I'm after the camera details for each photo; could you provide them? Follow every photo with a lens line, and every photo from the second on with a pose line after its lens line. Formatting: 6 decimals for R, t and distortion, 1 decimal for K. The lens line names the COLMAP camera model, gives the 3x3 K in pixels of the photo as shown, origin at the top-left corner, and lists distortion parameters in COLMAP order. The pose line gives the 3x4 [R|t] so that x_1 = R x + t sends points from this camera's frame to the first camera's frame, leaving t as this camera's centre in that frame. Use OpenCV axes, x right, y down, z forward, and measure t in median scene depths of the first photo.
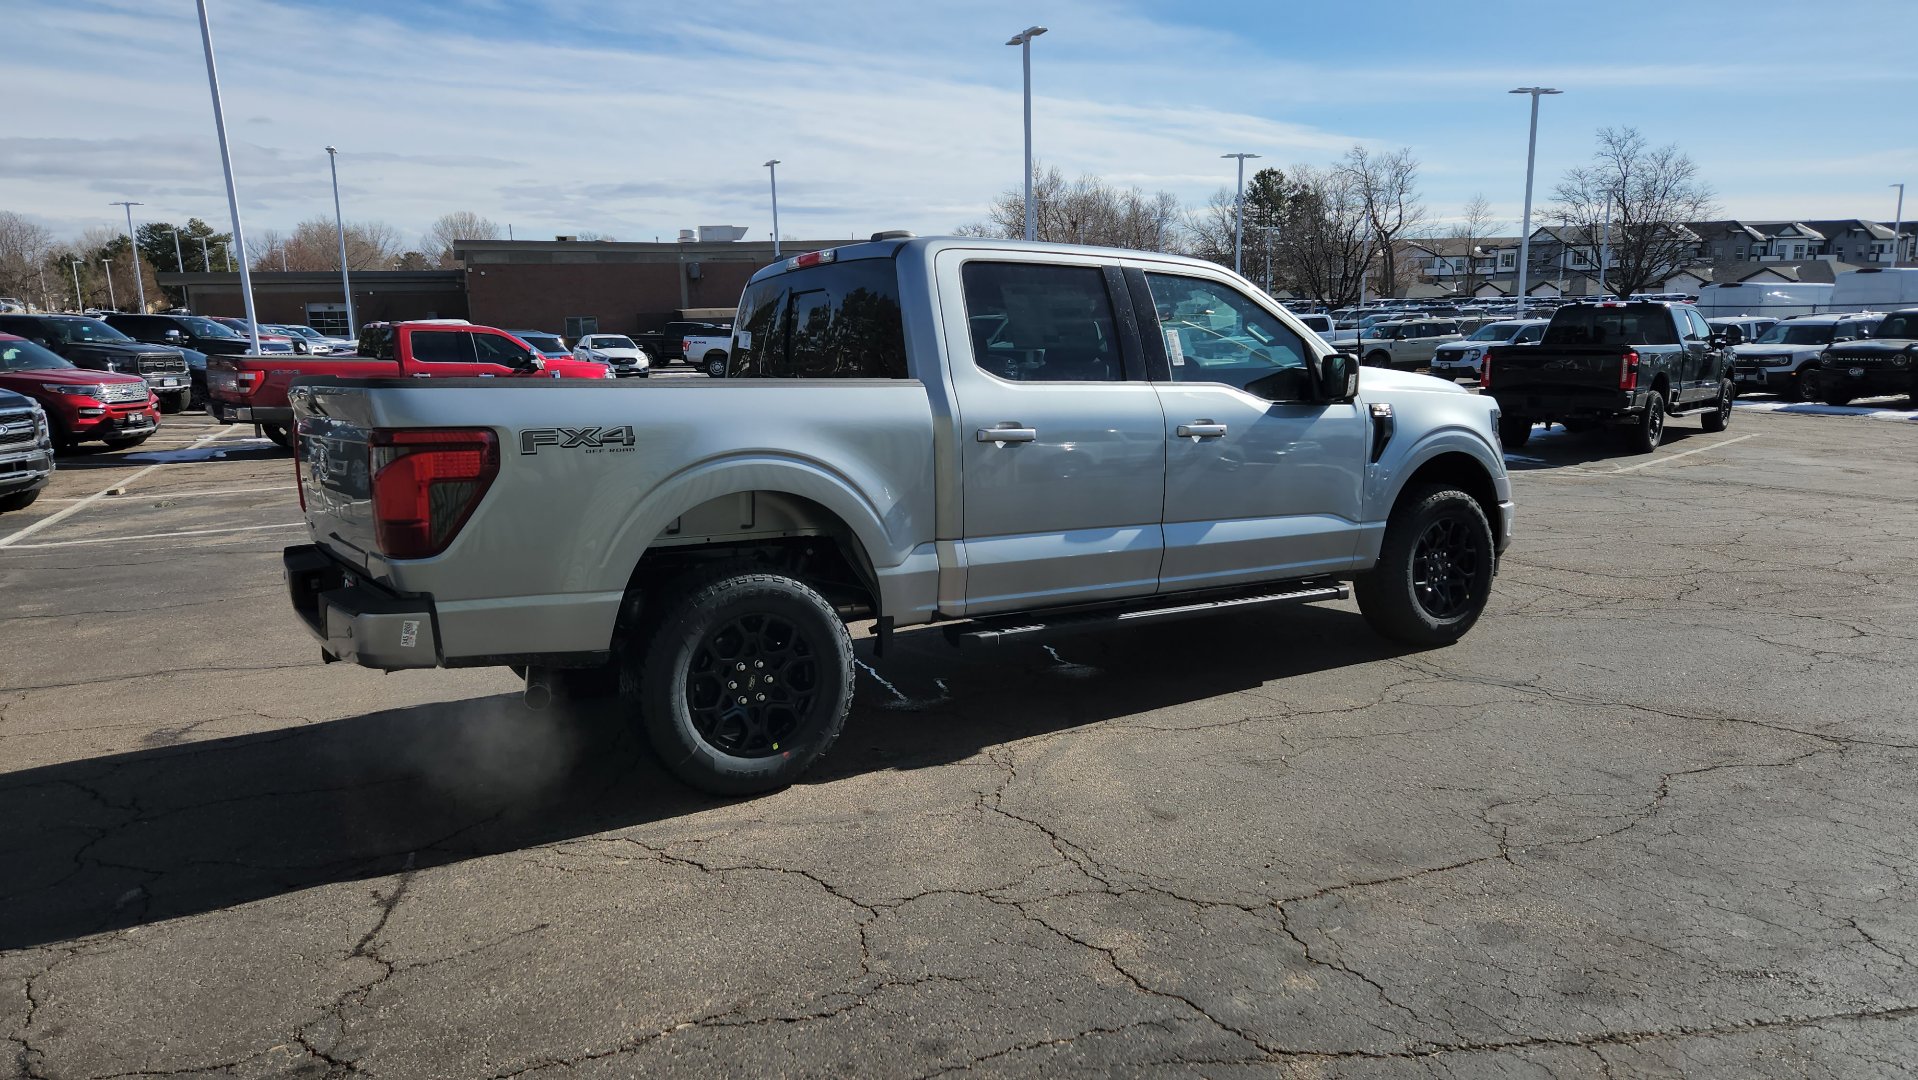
lens RADIAL K [[1295.7, 0, 938.9], [0, 1295.7, 541.0], [0, 0, 1]] dist [0.081714, -0.071167]
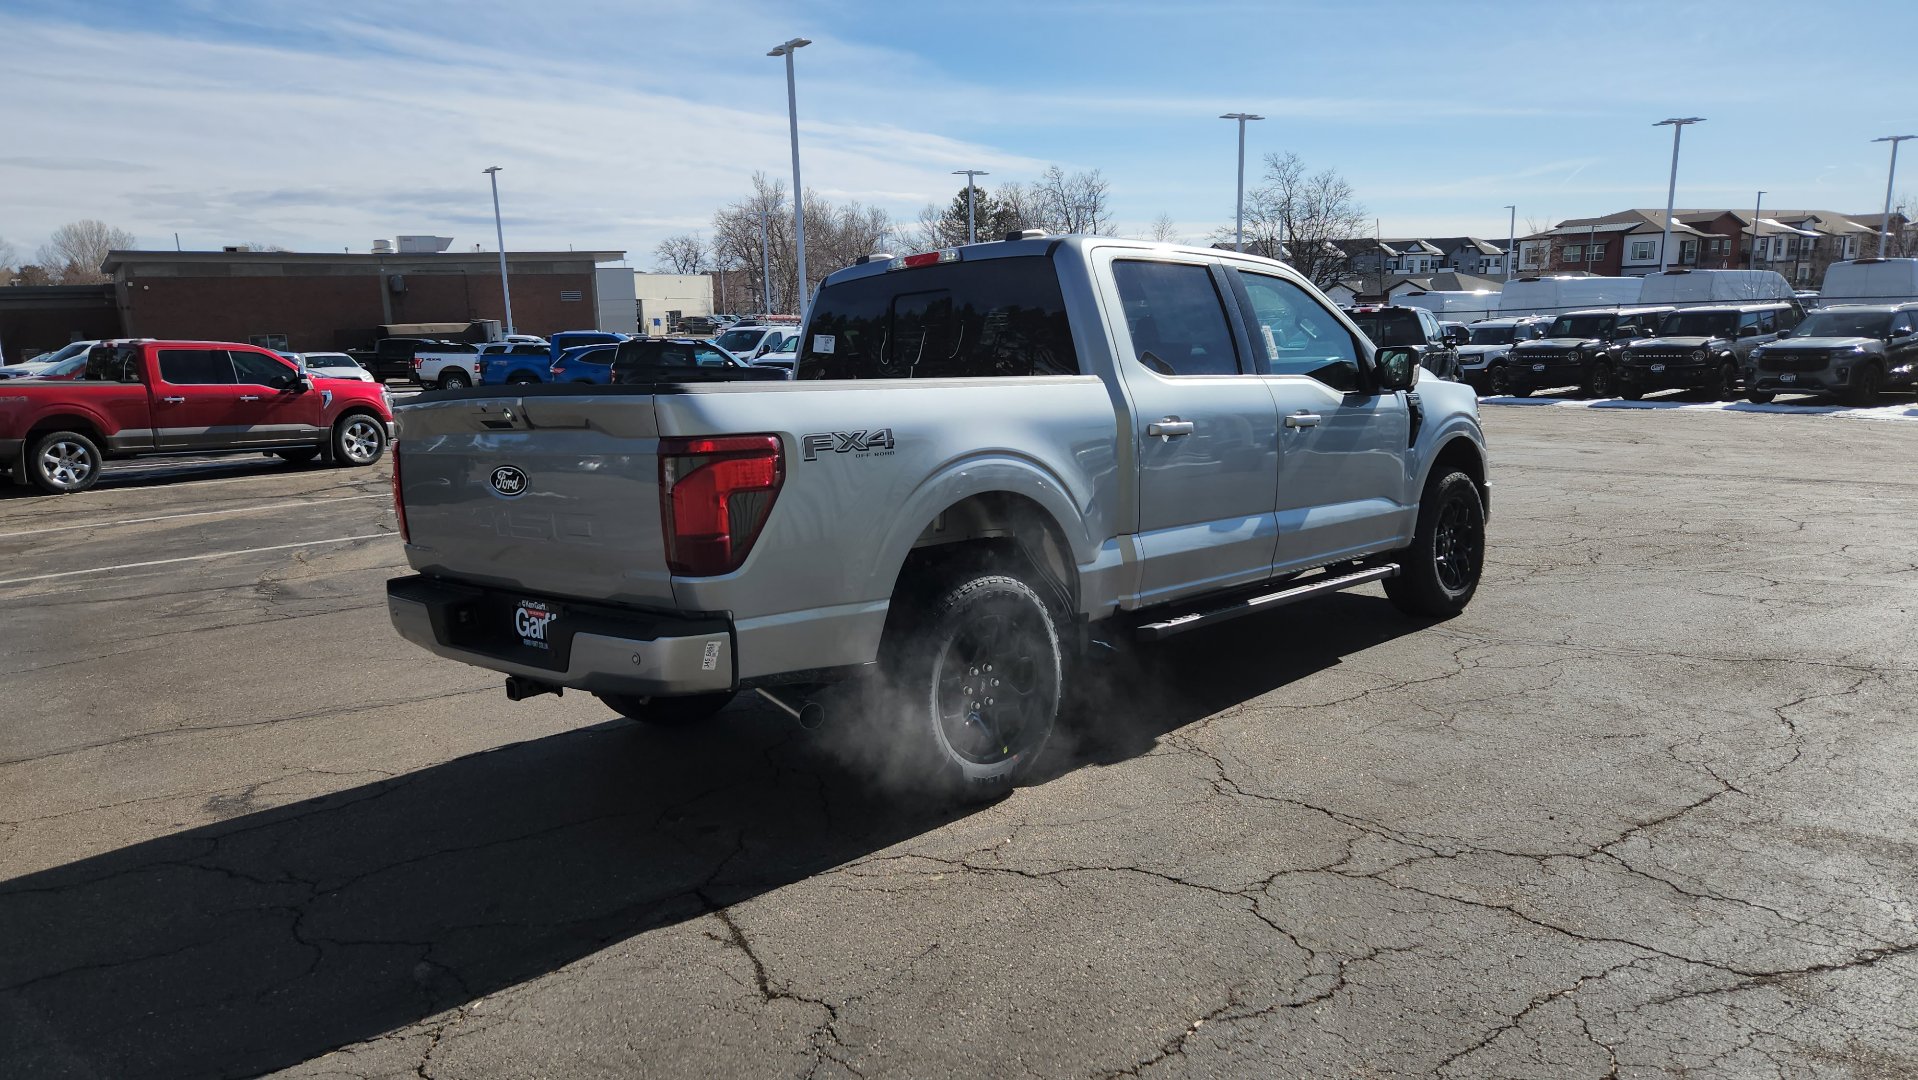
lens RADIAL K [[1295.7, 0, 938.9], [0, 1295.7, 541.0], [0, 0, 1]] dist [0.081714, -0.071167]
pose [[0.974726, -0.048920, 0.217982, -0.260804], [0.051133, 0.998682, -0.004520, 0.001132], [-0.217473, 0.015552, 0.975942, 0.034236]]
